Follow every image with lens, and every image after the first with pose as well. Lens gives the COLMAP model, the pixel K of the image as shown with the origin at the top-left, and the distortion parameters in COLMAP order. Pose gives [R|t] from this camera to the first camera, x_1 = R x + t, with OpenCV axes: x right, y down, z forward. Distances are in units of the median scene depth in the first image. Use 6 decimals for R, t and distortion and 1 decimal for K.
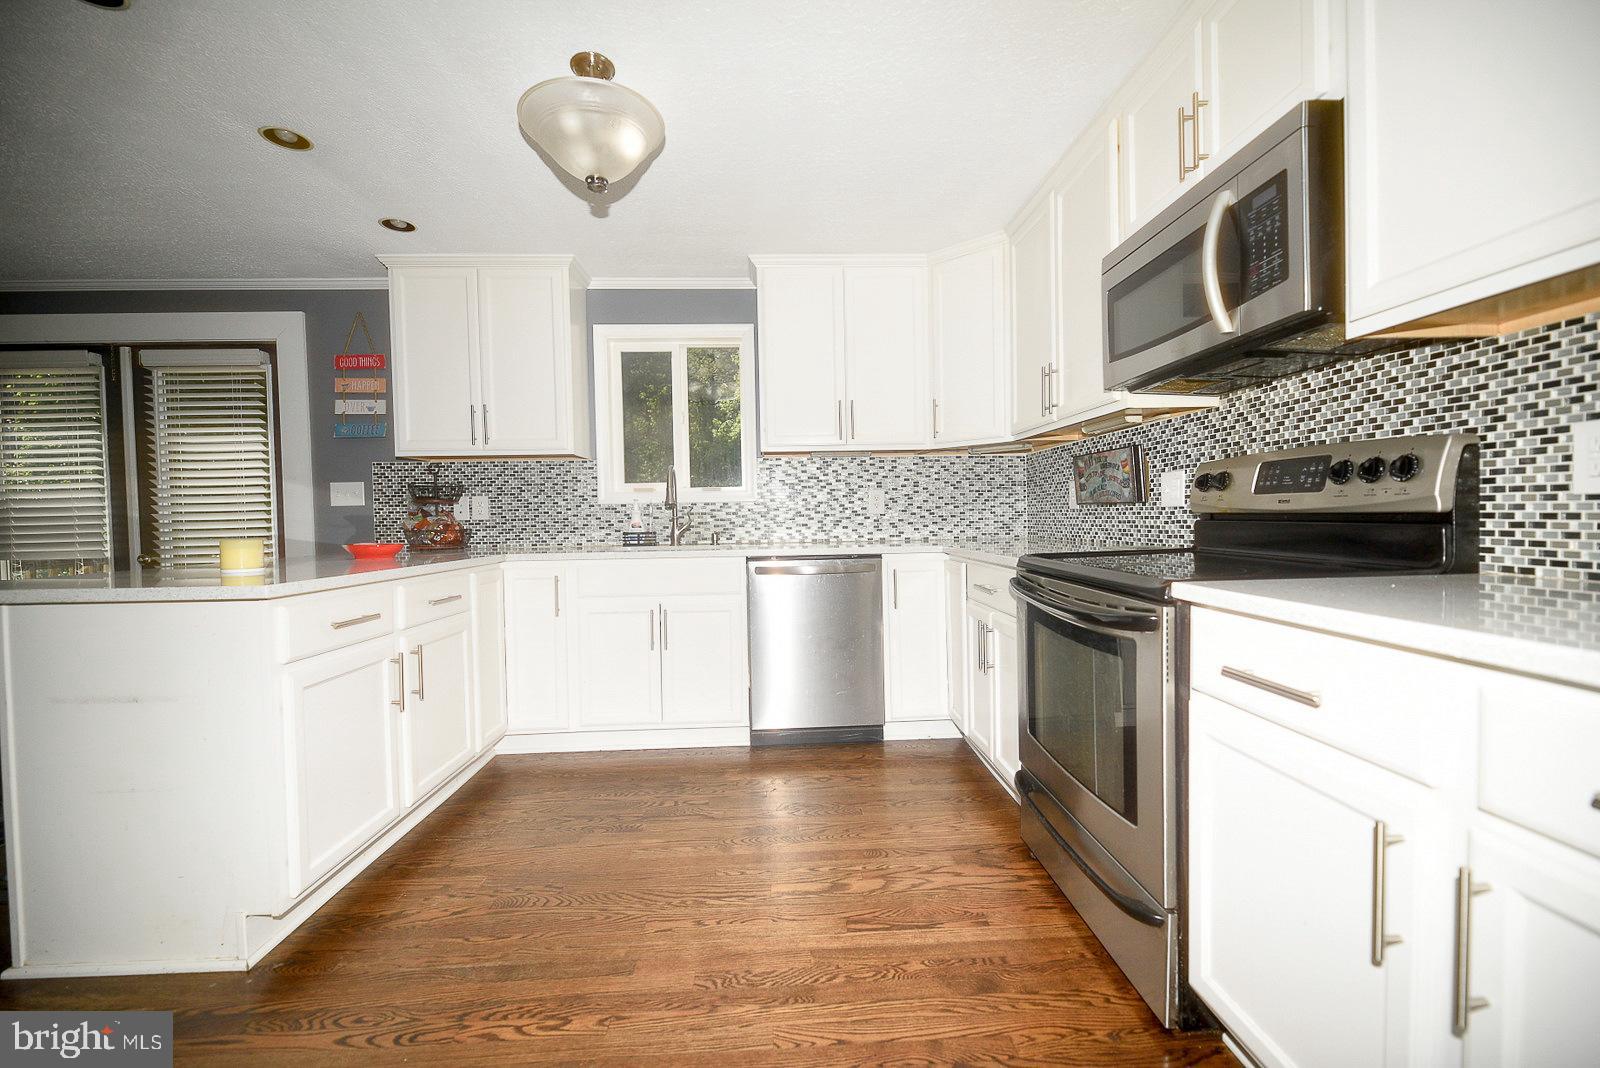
lens RADIAL K [[642.4, 0, 803.4], [0, 642.4, 534.8], [0, 0, 1]] dist [0.003866, -0.005546]
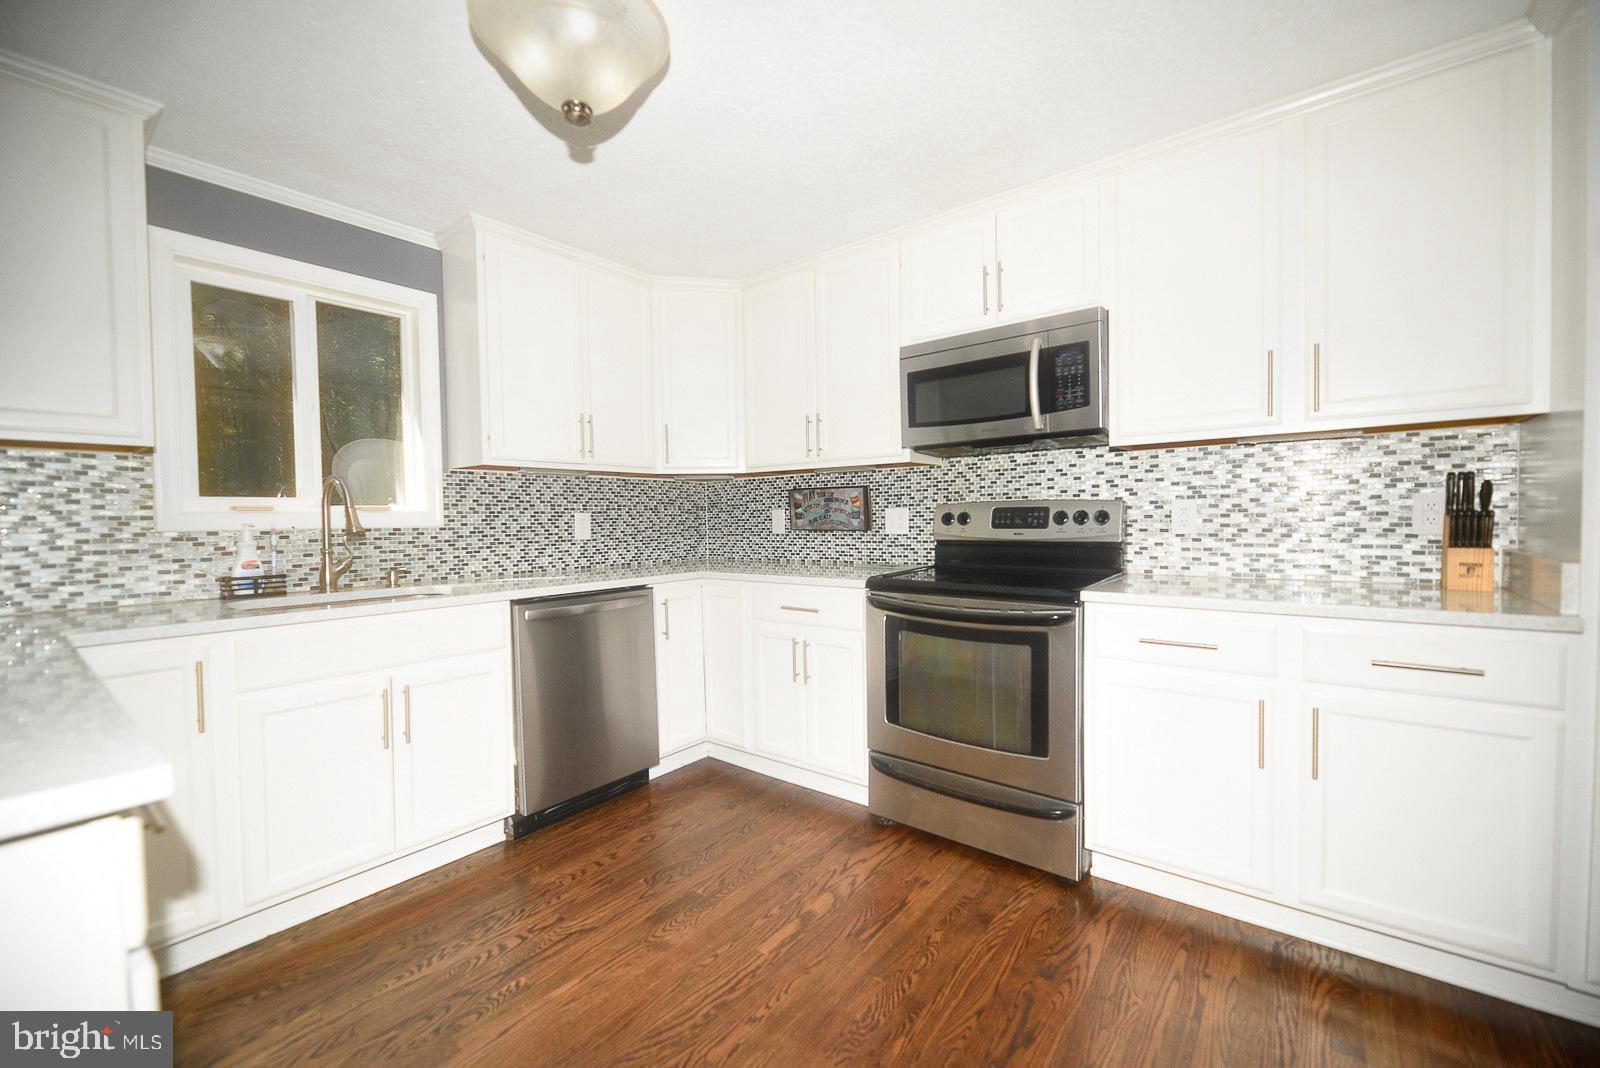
lens RADIAL K [[645.3, 0, 806.6], [0, 645.3, 535.8], [0, 0, 1]] dist [0.005637, -0.005408]
pose [[0.652571, -0.013286, 0.757611, -0.573927], [0.026356, 0.999639, -0.005171, -0.038487], [-0.757269, 0.023342, 0.652685, 0.260411]]
